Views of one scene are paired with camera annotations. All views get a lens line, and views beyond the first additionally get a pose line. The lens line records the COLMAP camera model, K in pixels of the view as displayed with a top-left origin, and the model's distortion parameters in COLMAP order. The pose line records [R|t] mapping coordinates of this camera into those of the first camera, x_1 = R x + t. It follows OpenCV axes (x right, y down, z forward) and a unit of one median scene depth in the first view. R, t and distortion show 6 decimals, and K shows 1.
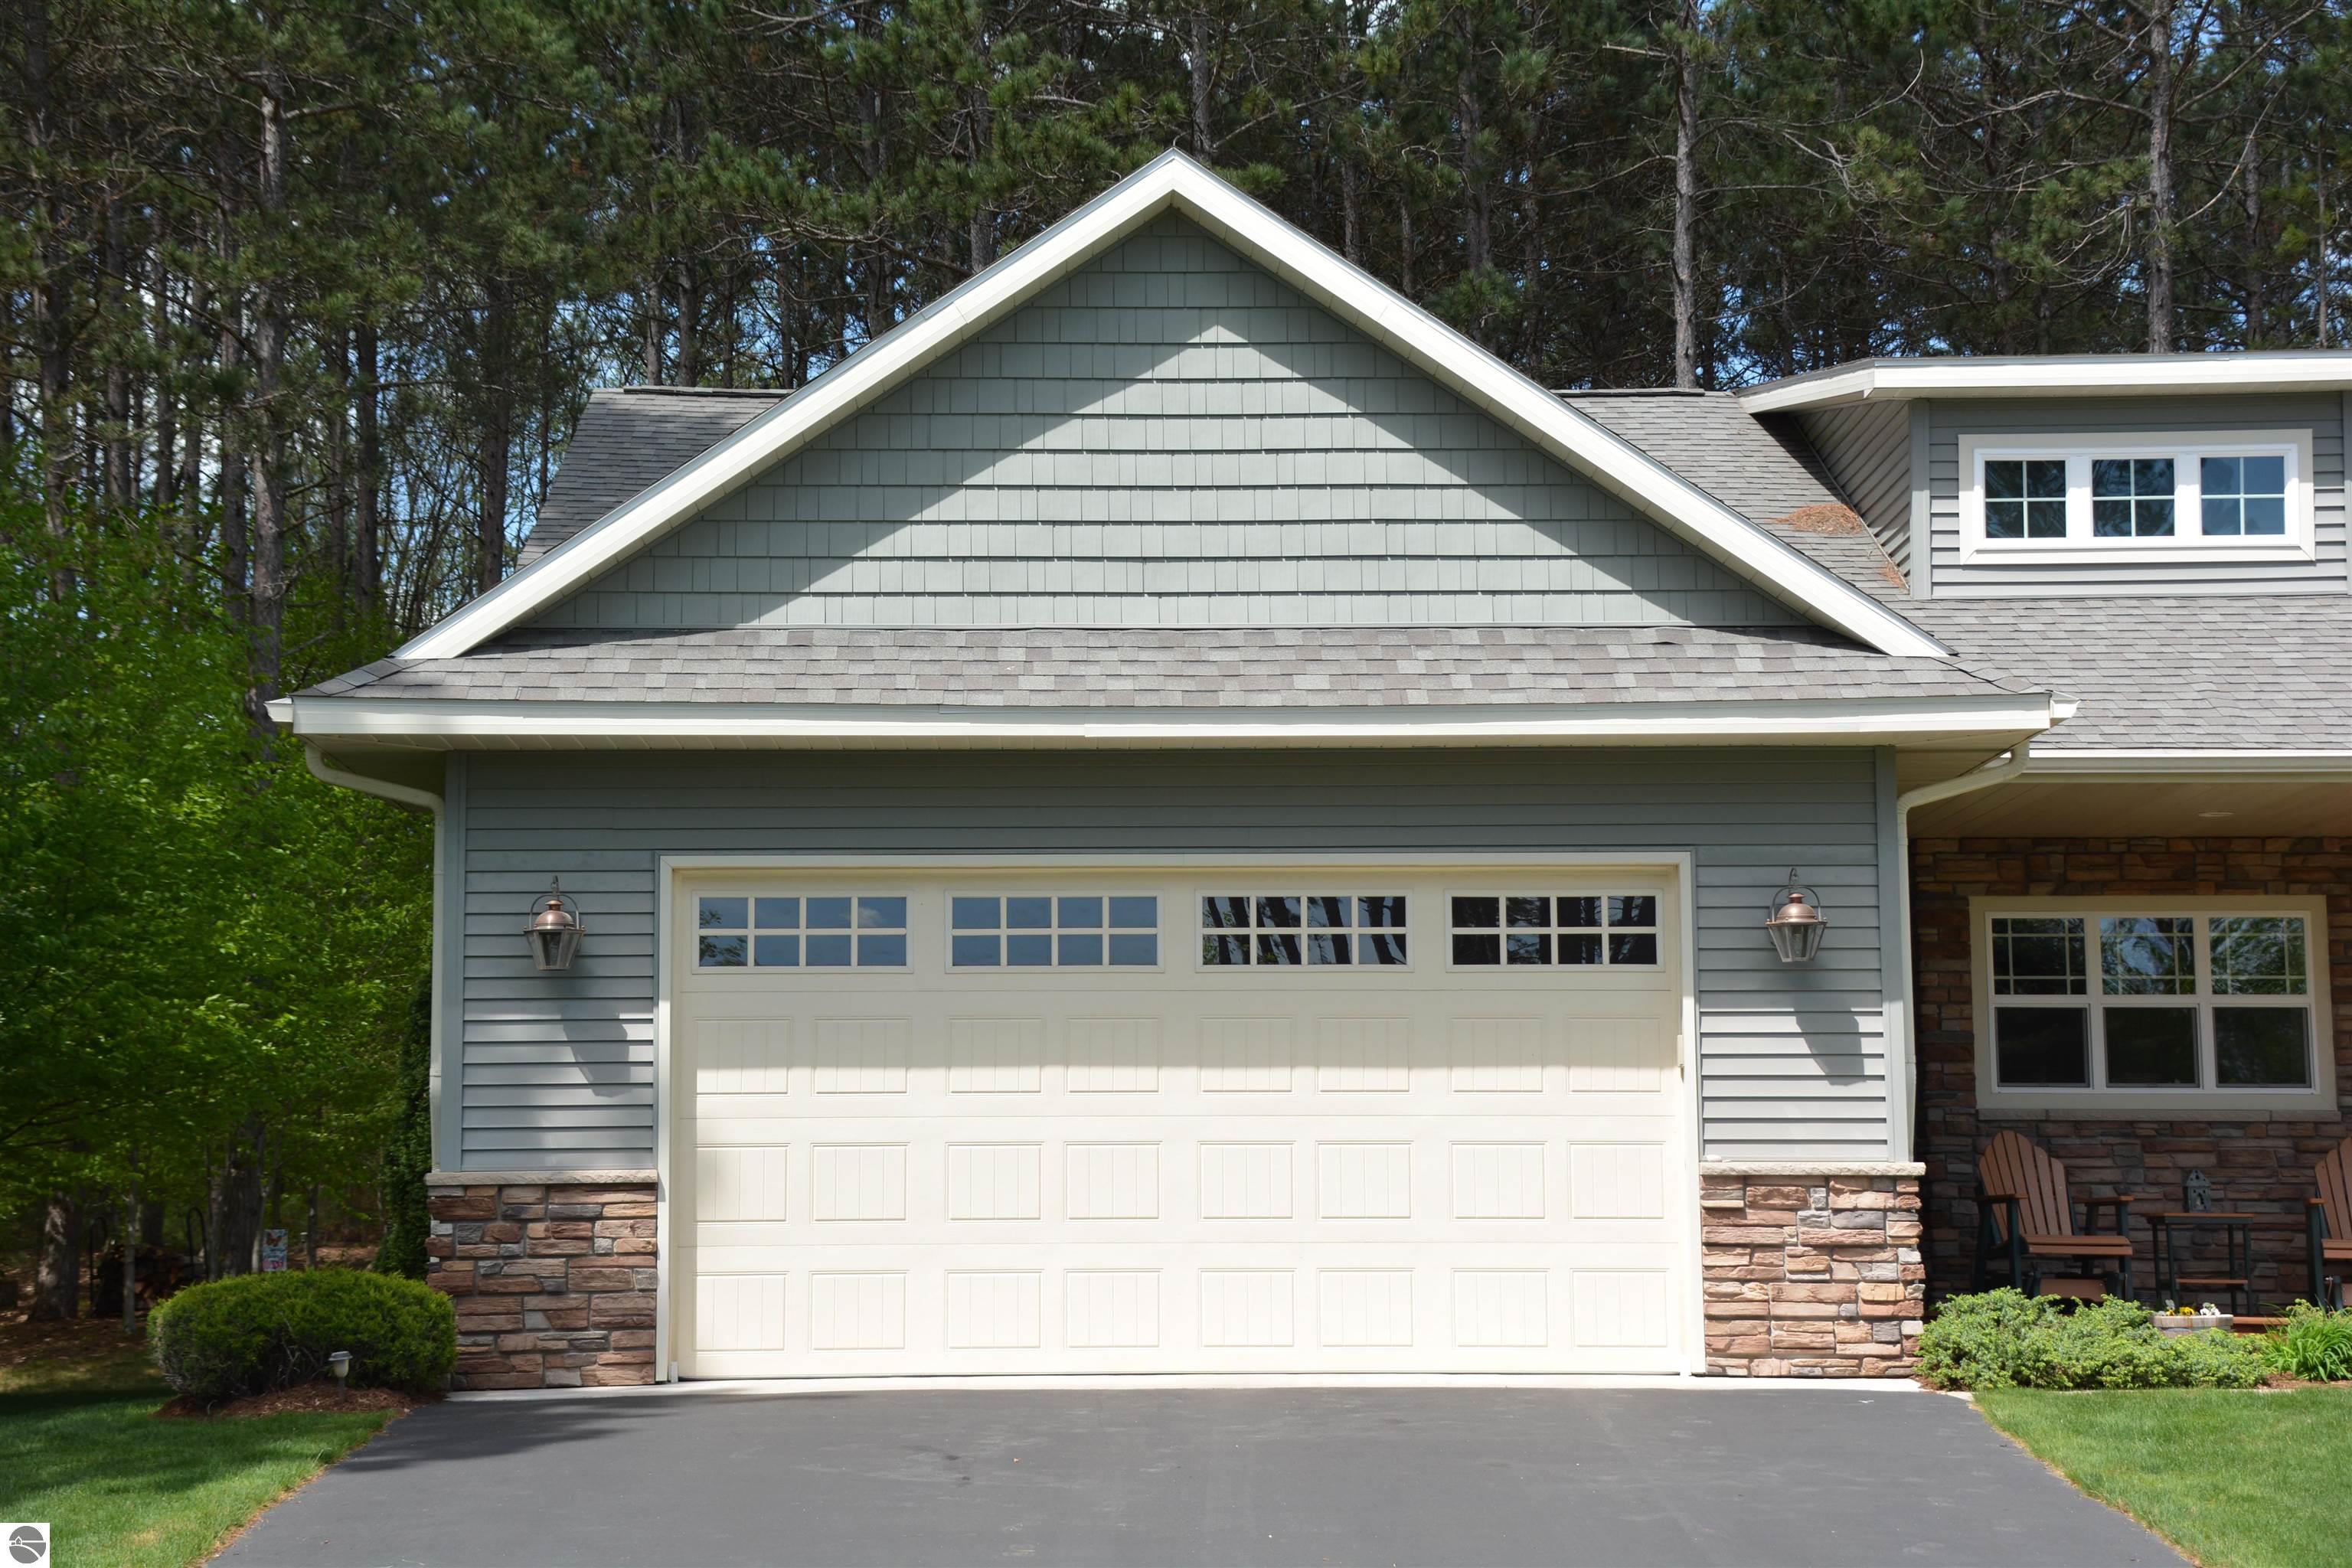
lens RADIAL K [[4055.9, 0, 1178.5], [0, 4055.9, 842.3], [0, 0, 1]] dist [0.217809, 1.969658]
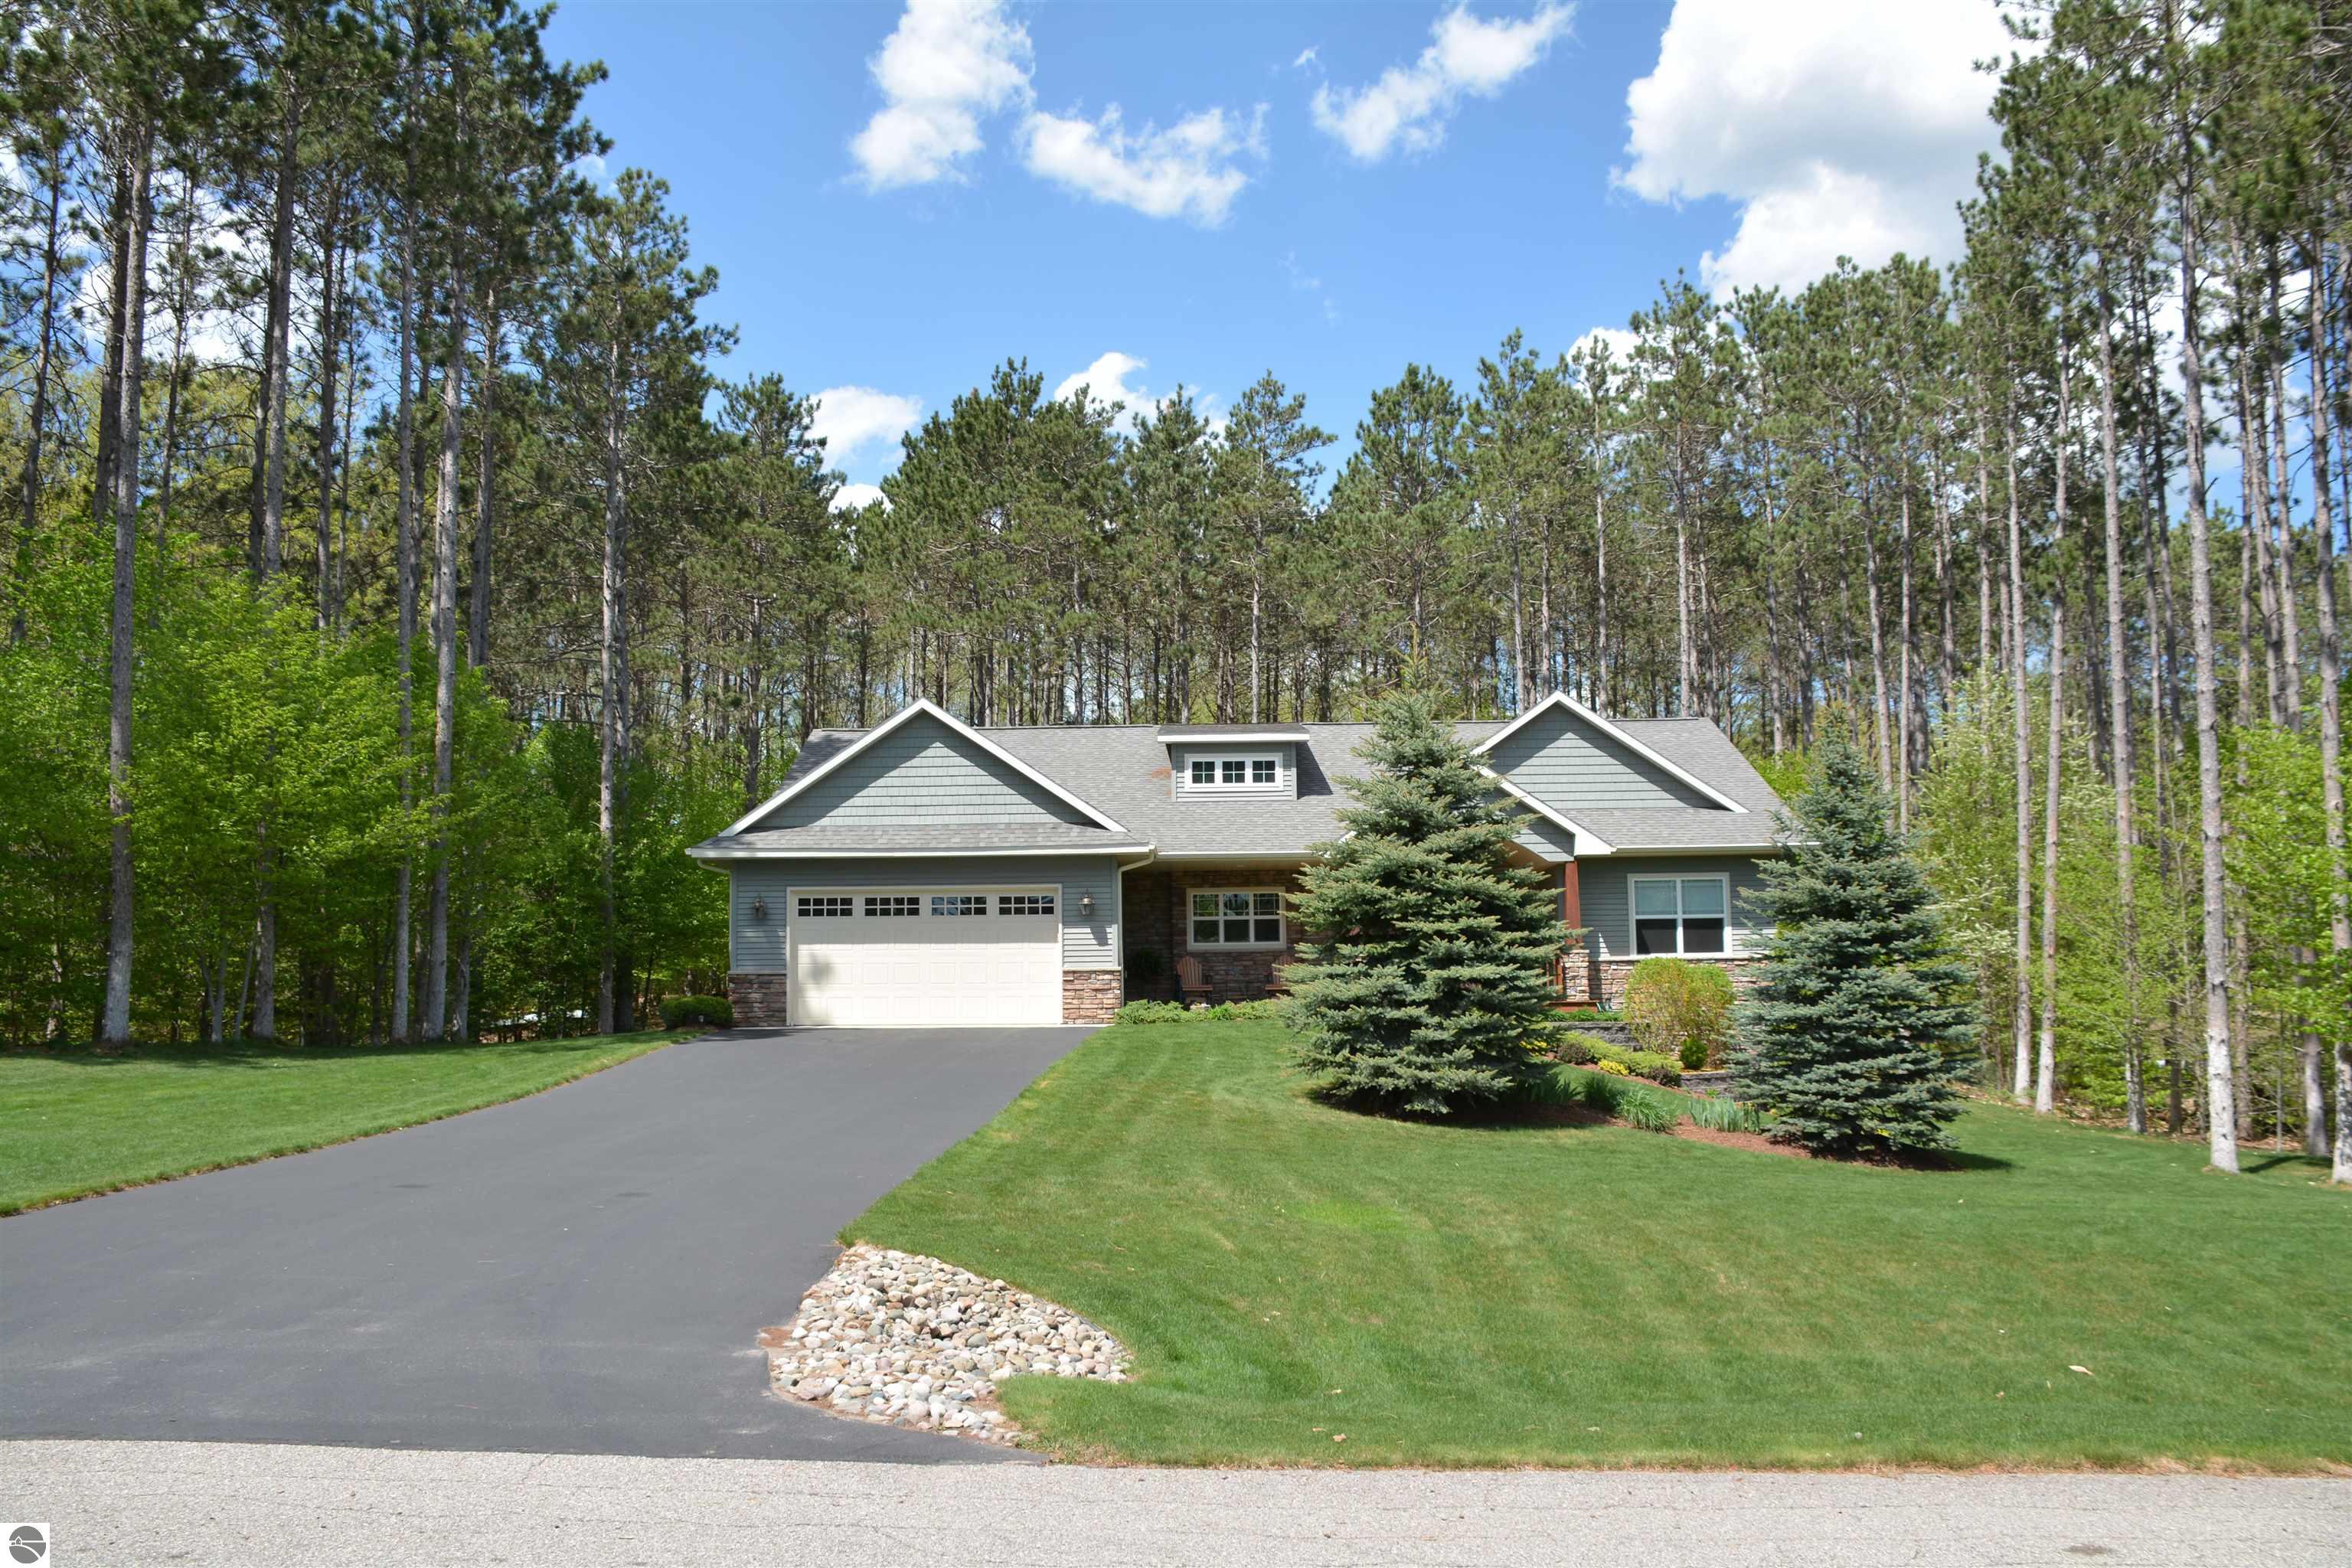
lens RADIAL K [[1914.9, 0, 1176.0], [0, 1914.9, 784.0], [0, 0, 1]] dist [-0.122709, 0.095070]
pose [[0.999142, -0.010047, -0.040188, 0.254311], [0.009640, 0.999900, -0.010317, -0.059060], [0.040287, 0.009920, 0.999139, -0.623990]]
